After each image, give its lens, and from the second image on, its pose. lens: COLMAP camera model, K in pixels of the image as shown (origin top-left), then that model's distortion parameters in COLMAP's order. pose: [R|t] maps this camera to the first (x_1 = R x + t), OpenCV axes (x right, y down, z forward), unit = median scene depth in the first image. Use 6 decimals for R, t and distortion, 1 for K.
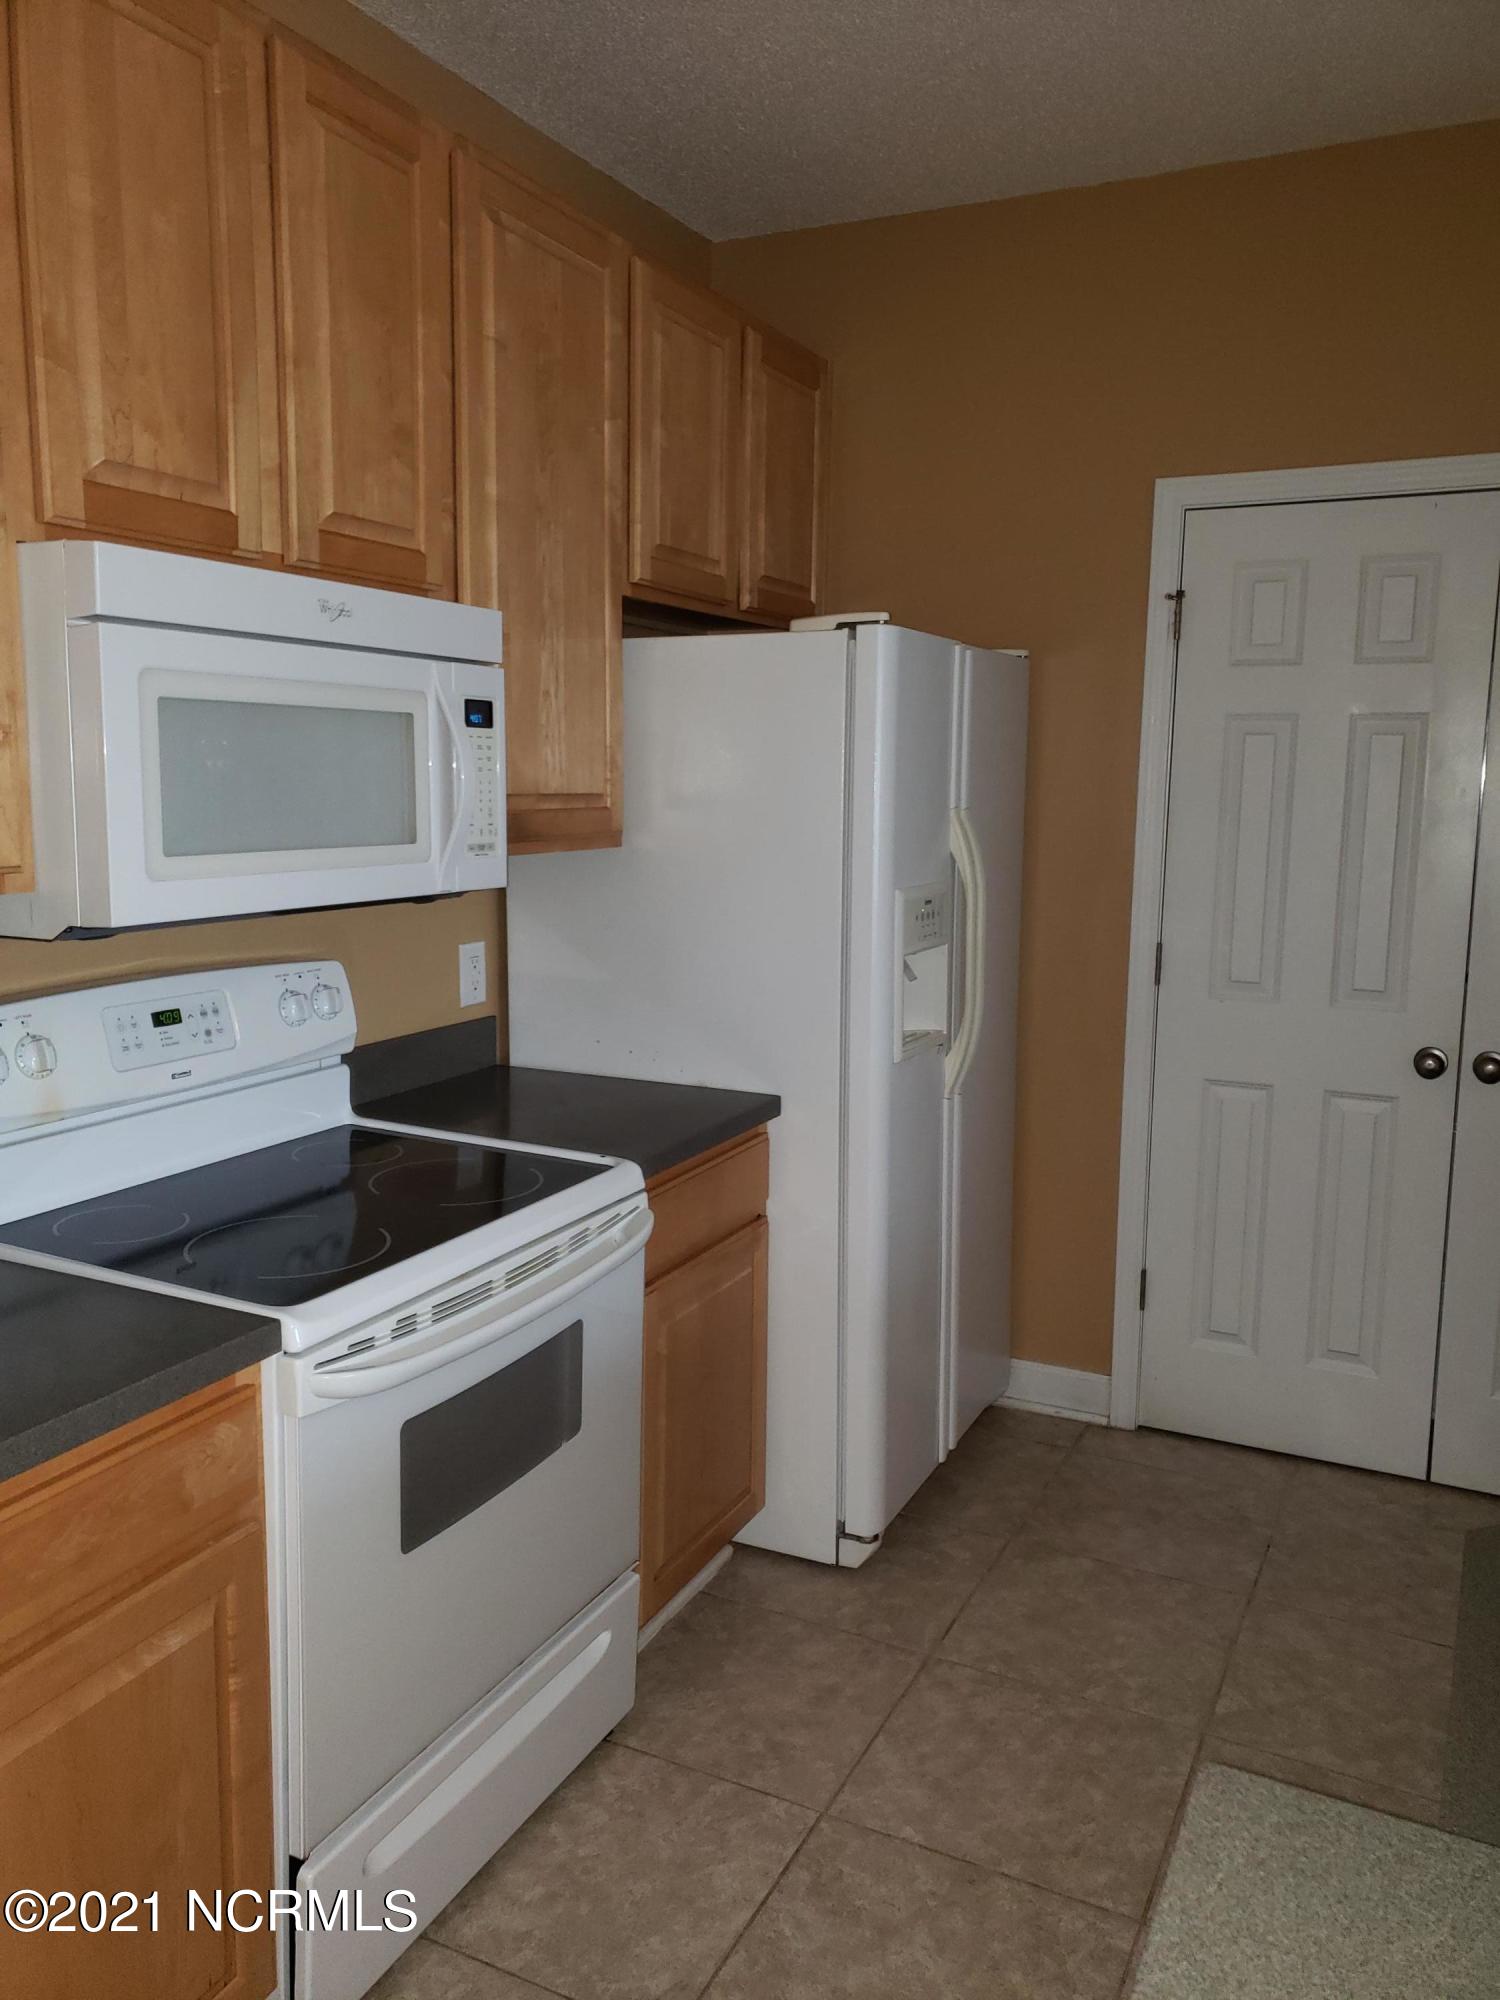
lens RADIAL K [[1521.5, 0, 747.4], [0, 1521.5, 1014.6], [0, 0, 1]] dist [0.000746, 0.014817]
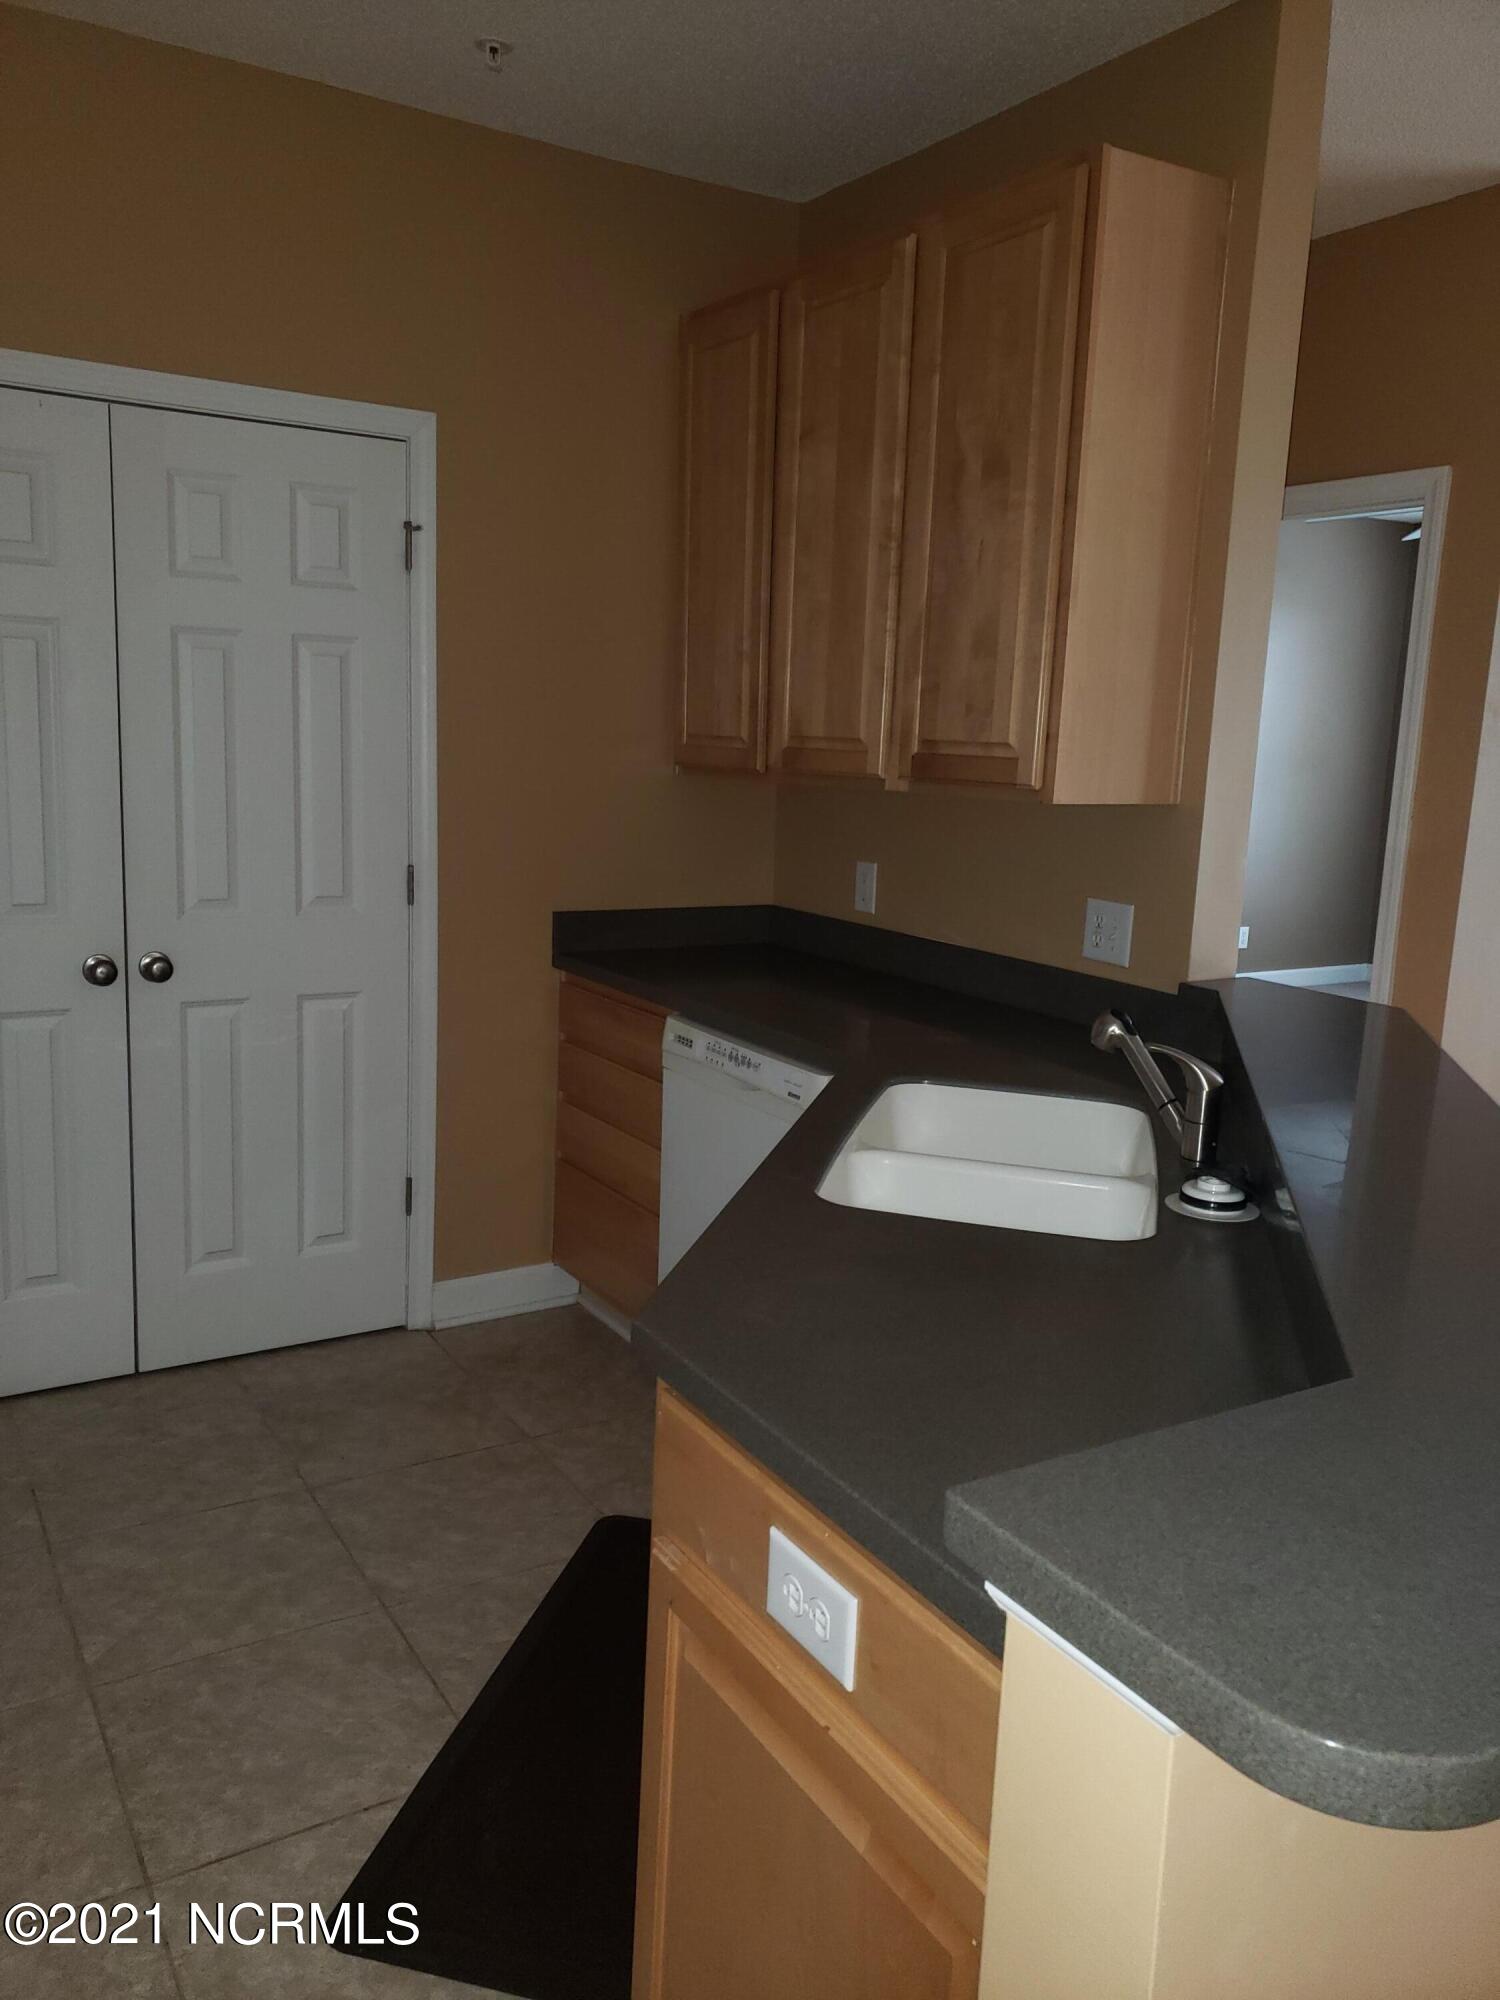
lens RADIAL K [[1521.5, 0, 753.4], [0, 1521.5, 981.4], [0, 0, 1]] dist [0.000746, 0.014817]
pose [[0.520440, -0.131037, 0.843784, -0.207330], [0.095874, 0.990874, 0.094746, -0.017535], [-0.848499, 0.031587, 0.528254, 0.109913]]
